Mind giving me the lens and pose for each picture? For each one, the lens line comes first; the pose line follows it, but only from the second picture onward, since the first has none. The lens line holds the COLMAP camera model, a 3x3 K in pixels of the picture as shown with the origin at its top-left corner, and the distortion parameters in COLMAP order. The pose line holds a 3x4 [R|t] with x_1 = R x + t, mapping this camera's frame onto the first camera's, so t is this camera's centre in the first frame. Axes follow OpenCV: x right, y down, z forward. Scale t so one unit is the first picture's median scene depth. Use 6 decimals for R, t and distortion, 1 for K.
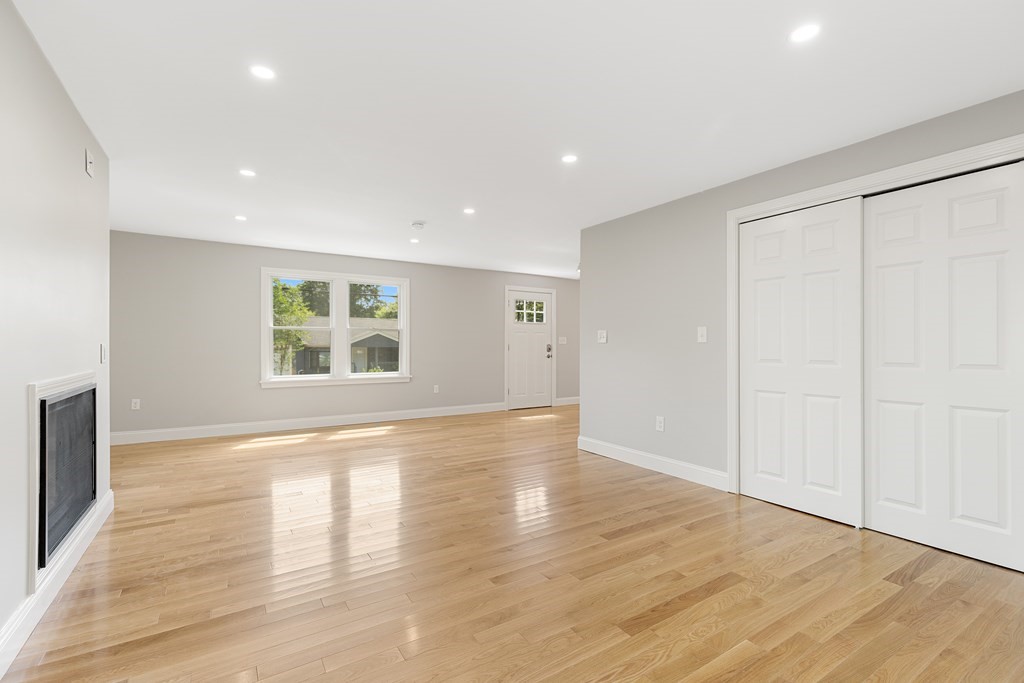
lens RADIAL K [[461.2, 0, 516.3], [0, 461.2, 343.3], [0, 0, 1]] dist [0.000926, -0.000244]
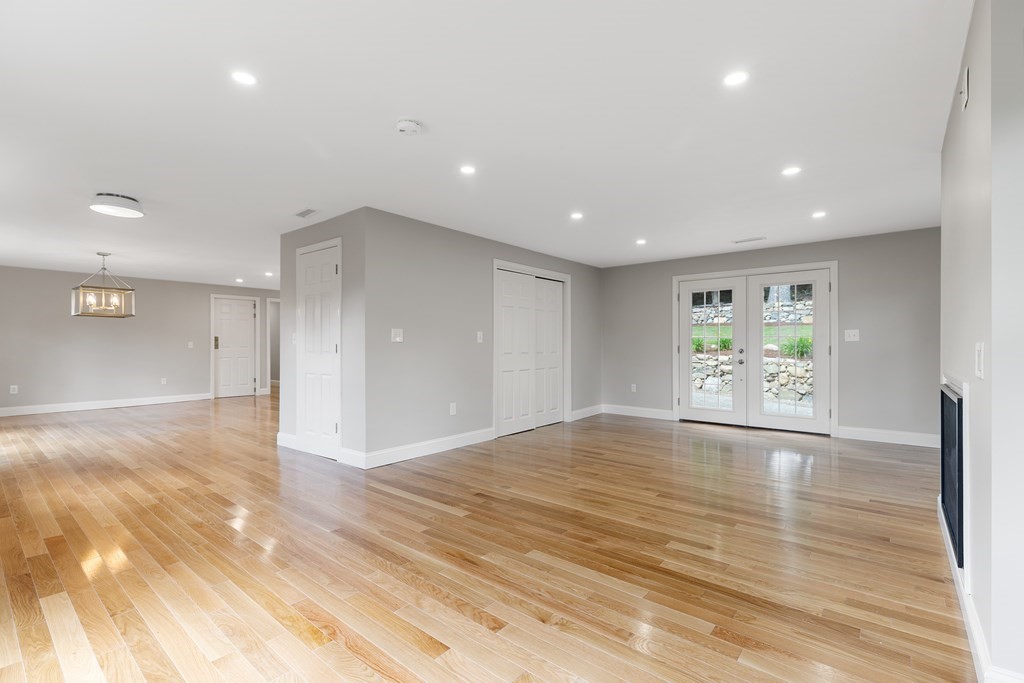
lens RADIAL K [[461.2, 0, 516.3], [0, 461.2, 343.3], [0, 0, 1]] dist [0.000926, -0.000244]
pose [[-0.305985, 0.005052, 0.952023, -0.982441], [-0.002009, 0.999980, -0.005952, 0.008440], [-0.952034, -0.003734, -0.305969, 1.326090]]
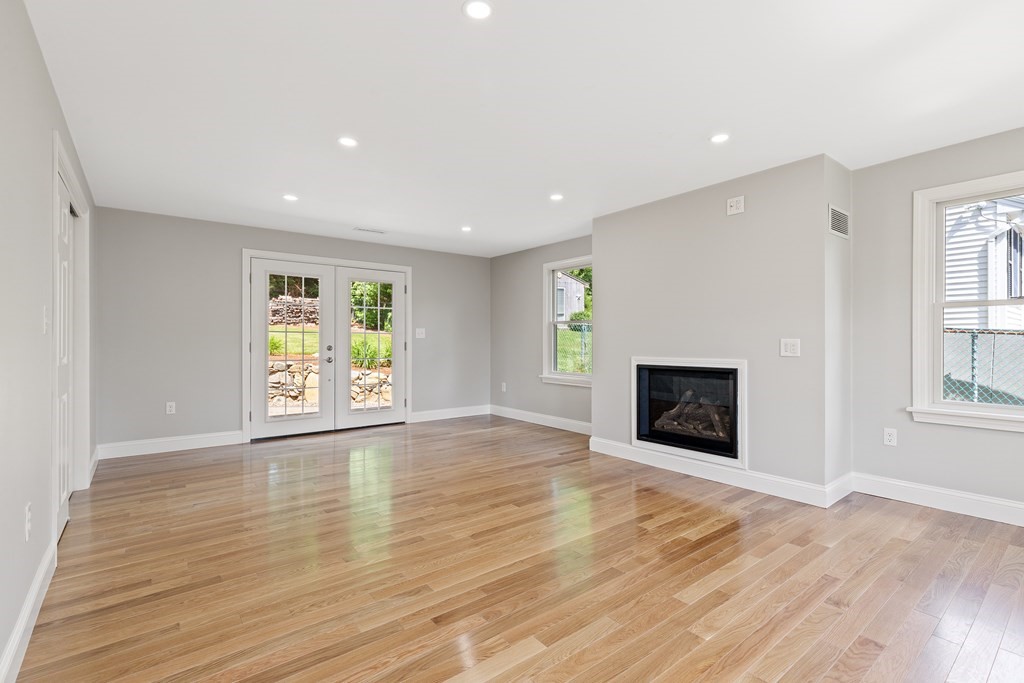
lens RADIAL K [[470.4, 0, 512.0], [0, 470.4, 341.5], [0, 0, 1]] dist [0.001795, -0.000026]
pose [[-0.994765, 0.002404, -0.102156, -0.106559], [0.002933, 0.999983, -0.005024, 0.012945], [0.102142, -0.005297, -0.994756, 1.618327]]
